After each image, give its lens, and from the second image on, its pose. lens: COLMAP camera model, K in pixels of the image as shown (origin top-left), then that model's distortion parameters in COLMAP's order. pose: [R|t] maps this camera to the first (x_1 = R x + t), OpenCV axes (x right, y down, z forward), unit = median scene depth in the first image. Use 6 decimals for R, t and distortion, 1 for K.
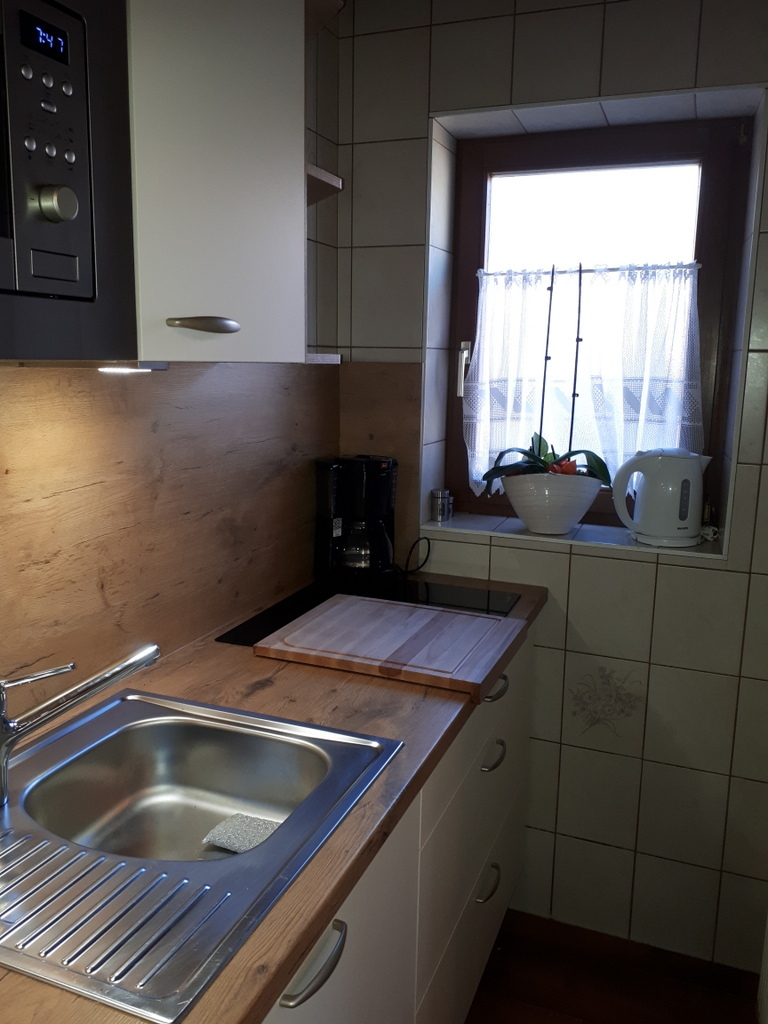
lens RADIAL K [[810.8, 0, 377.6], [0, 810.8, 508.0], [0, 0, 1]] dist [0.043821, -0.069107]
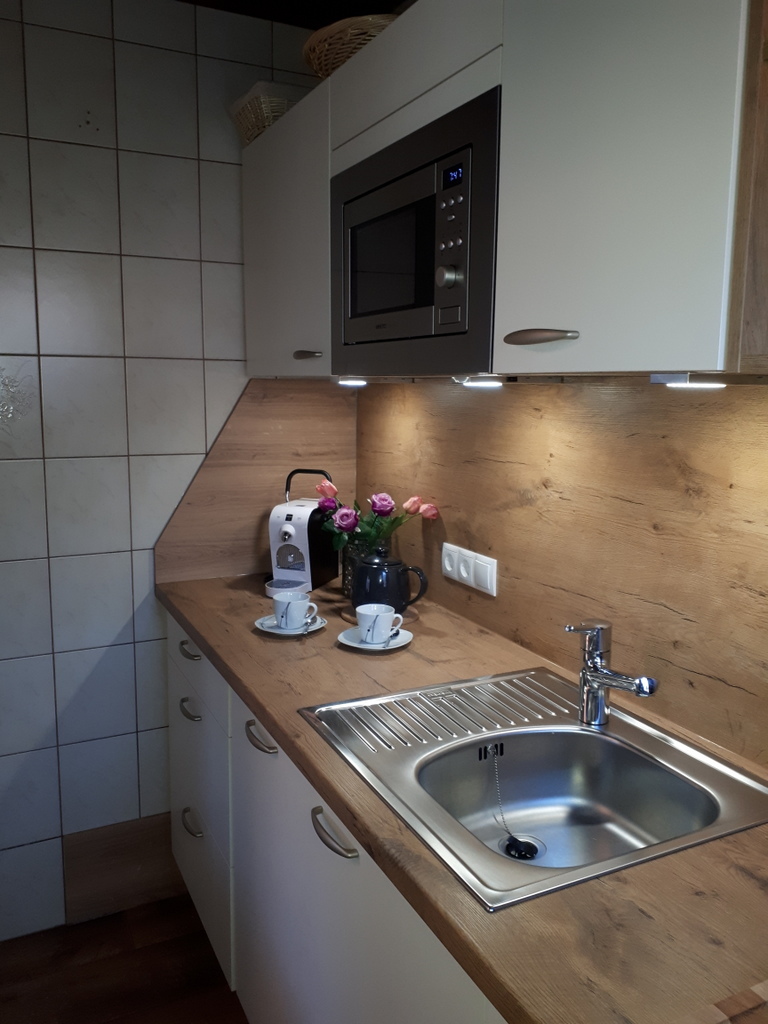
lens RADIAL K [[810.8, 0, 377.5], [0, 810.8, 513.9], [0, 0, 1]] dist [0.043821, -0.069107]
pose [[-0.672832, 0.099578, -0.733063, 0.585047], [-0.151504, 0.951351, 0.268285, -0.212605], [0.724116, 0.291573, -0.625013, 1.286920]]
